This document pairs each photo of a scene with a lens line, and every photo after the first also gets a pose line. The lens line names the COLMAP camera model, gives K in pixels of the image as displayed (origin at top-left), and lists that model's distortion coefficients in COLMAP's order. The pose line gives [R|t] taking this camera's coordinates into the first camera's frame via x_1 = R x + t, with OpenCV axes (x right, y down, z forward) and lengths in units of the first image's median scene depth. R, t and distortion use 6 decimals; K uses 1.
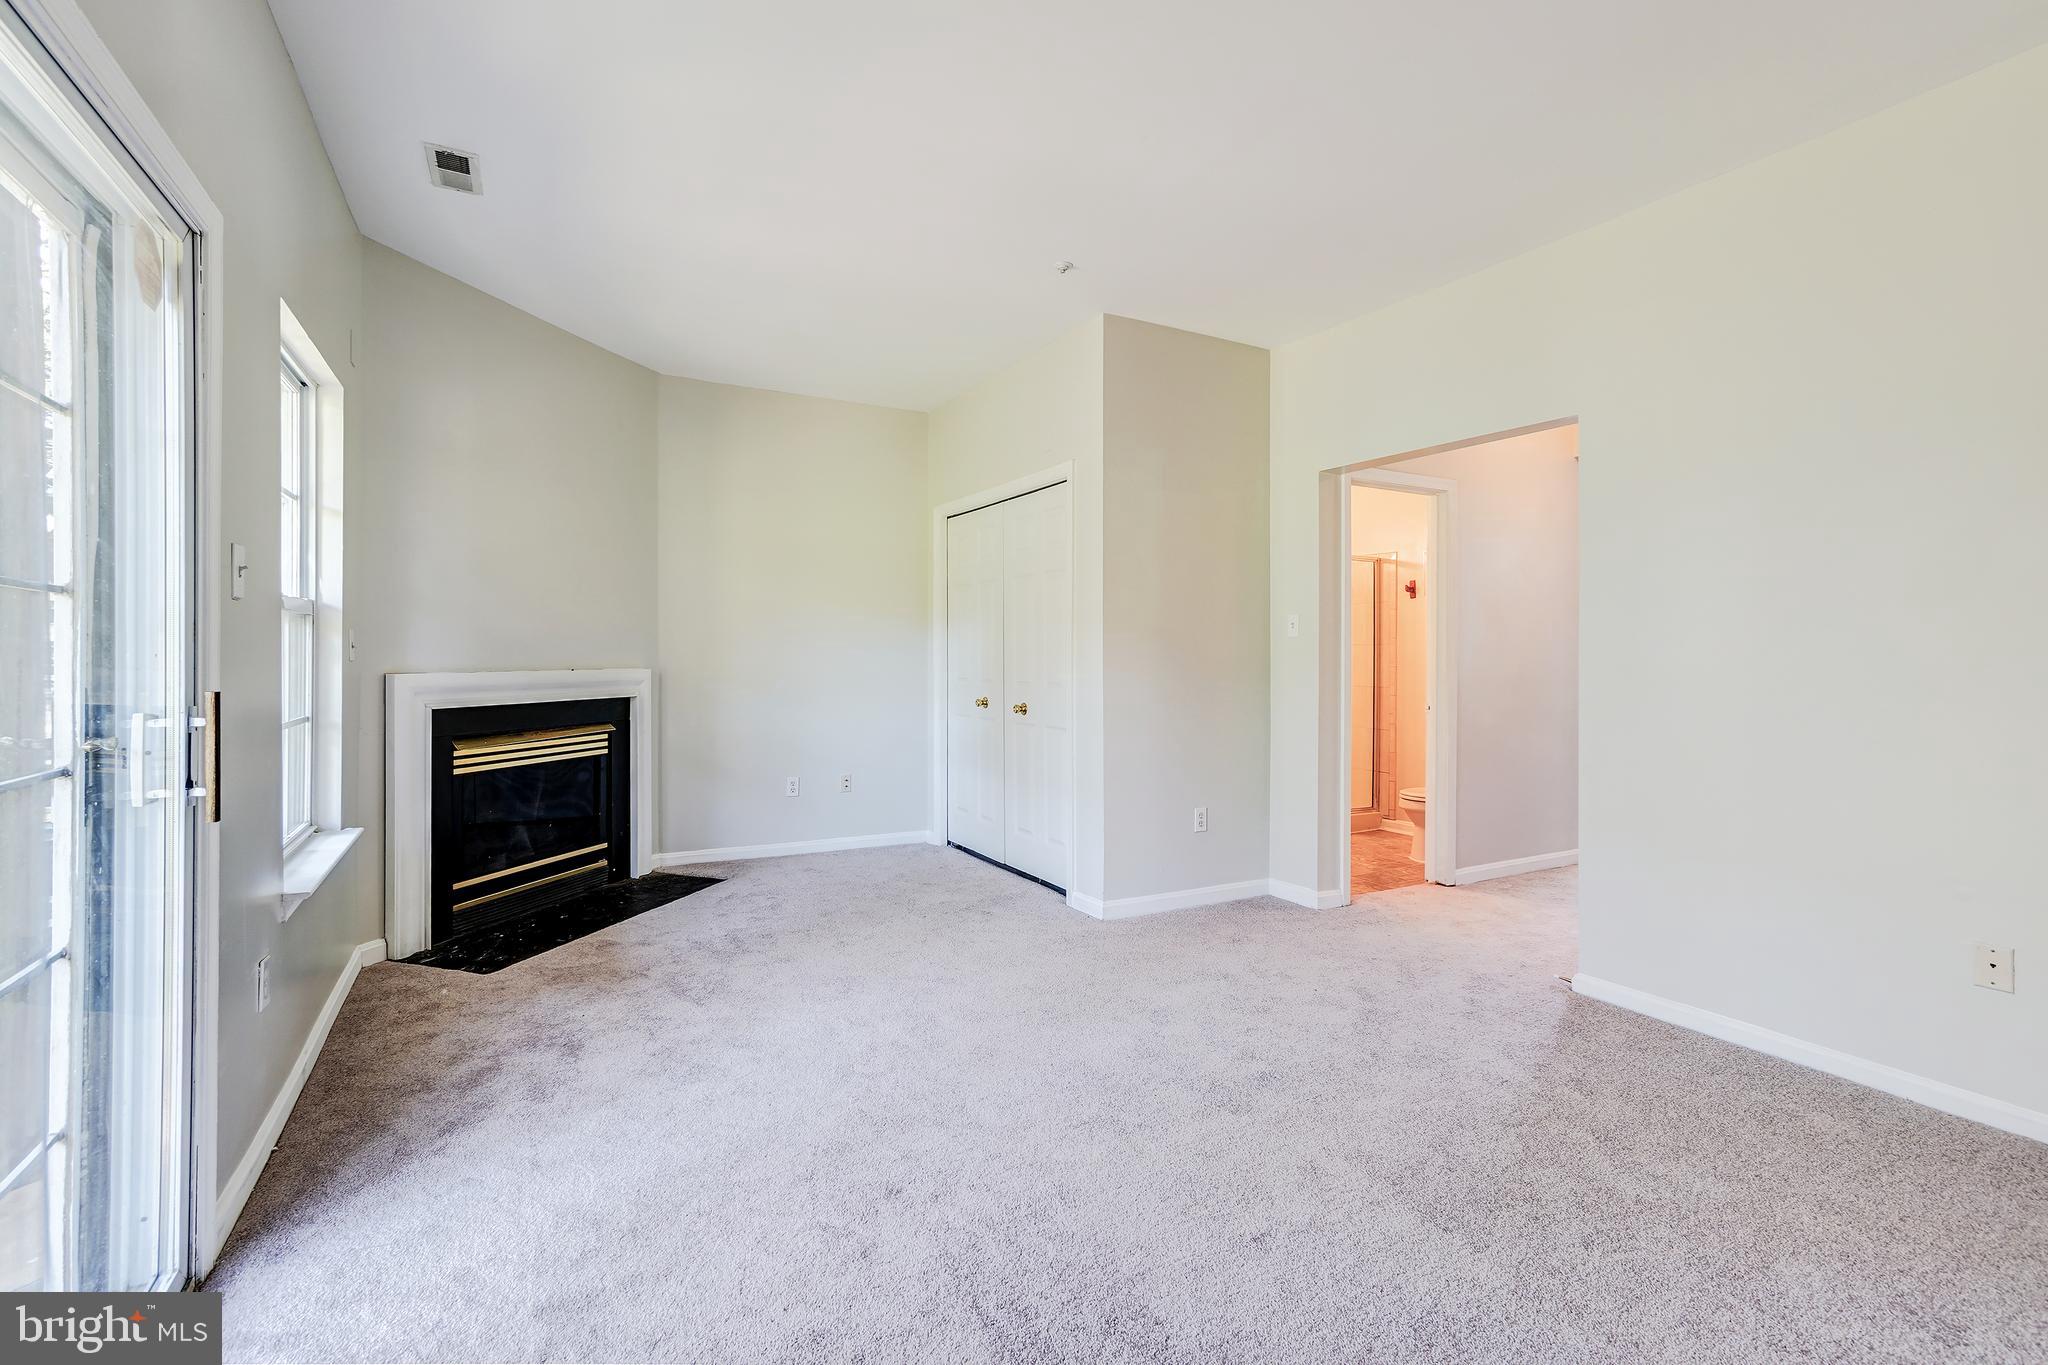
lens RADIAL K [[894.1, 0, 1018.4], [0, 894.1, 657.6], [0, 0, 1]] dist [-0.013180, 0.010782]
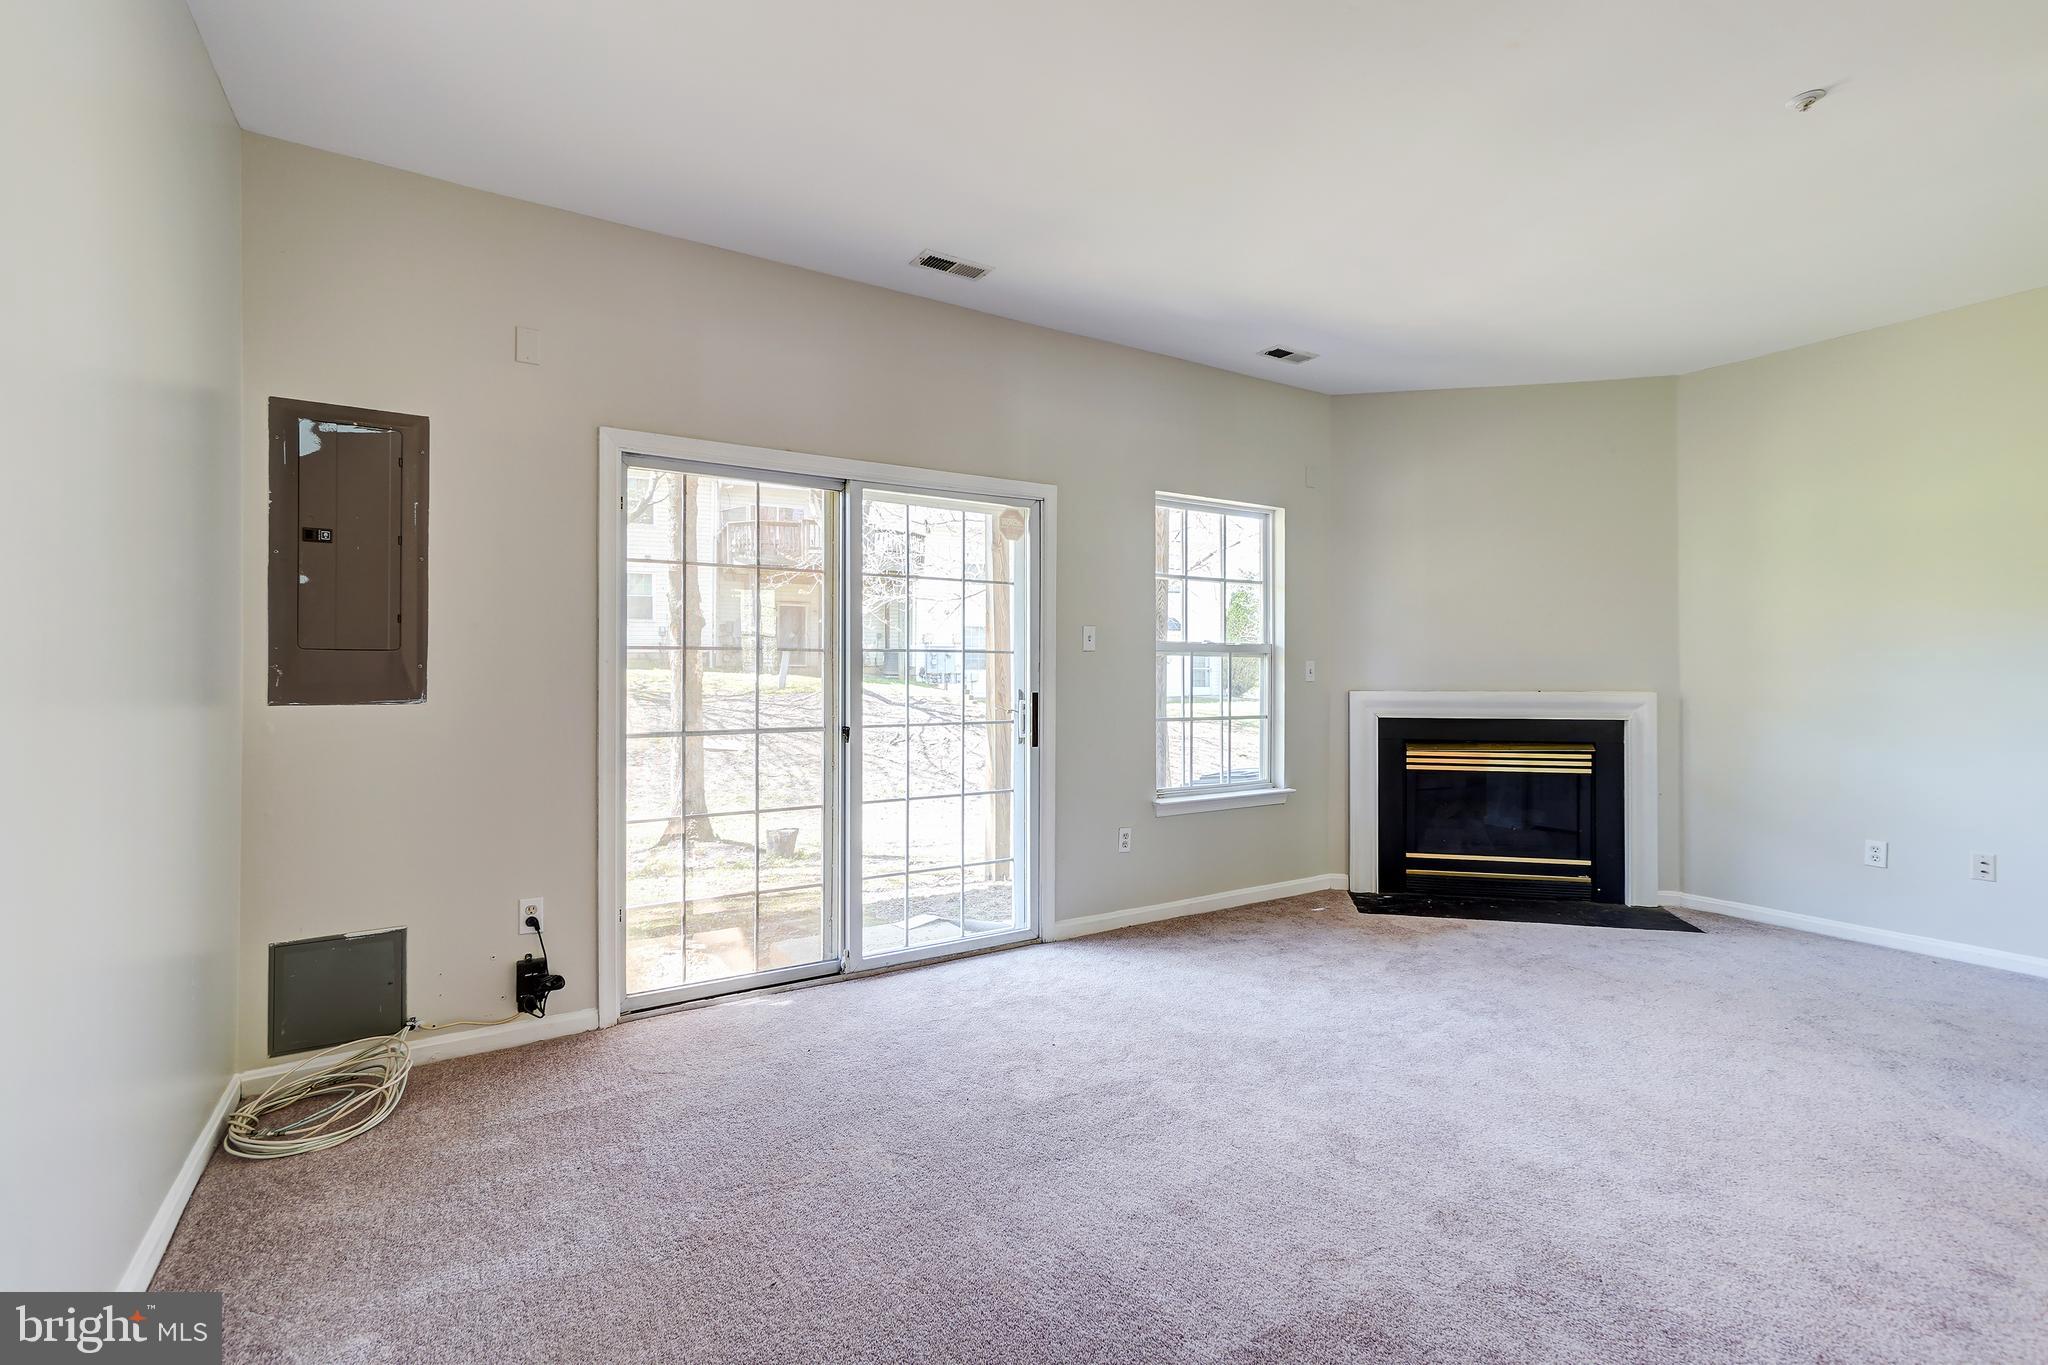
lens RADIAL K [[894.1, 0, 1030.3], [0, 894.1, 679.2], [0, 0, 1]] dist [-0.013180, 0.010782]
pose [[0.078512, -0.007161, -0.996887, 0.583125], [-0.003240, 0.999967, -0.007438, 0.009748], [0.996908, 0.003814, 0.078486, 0.319001]]
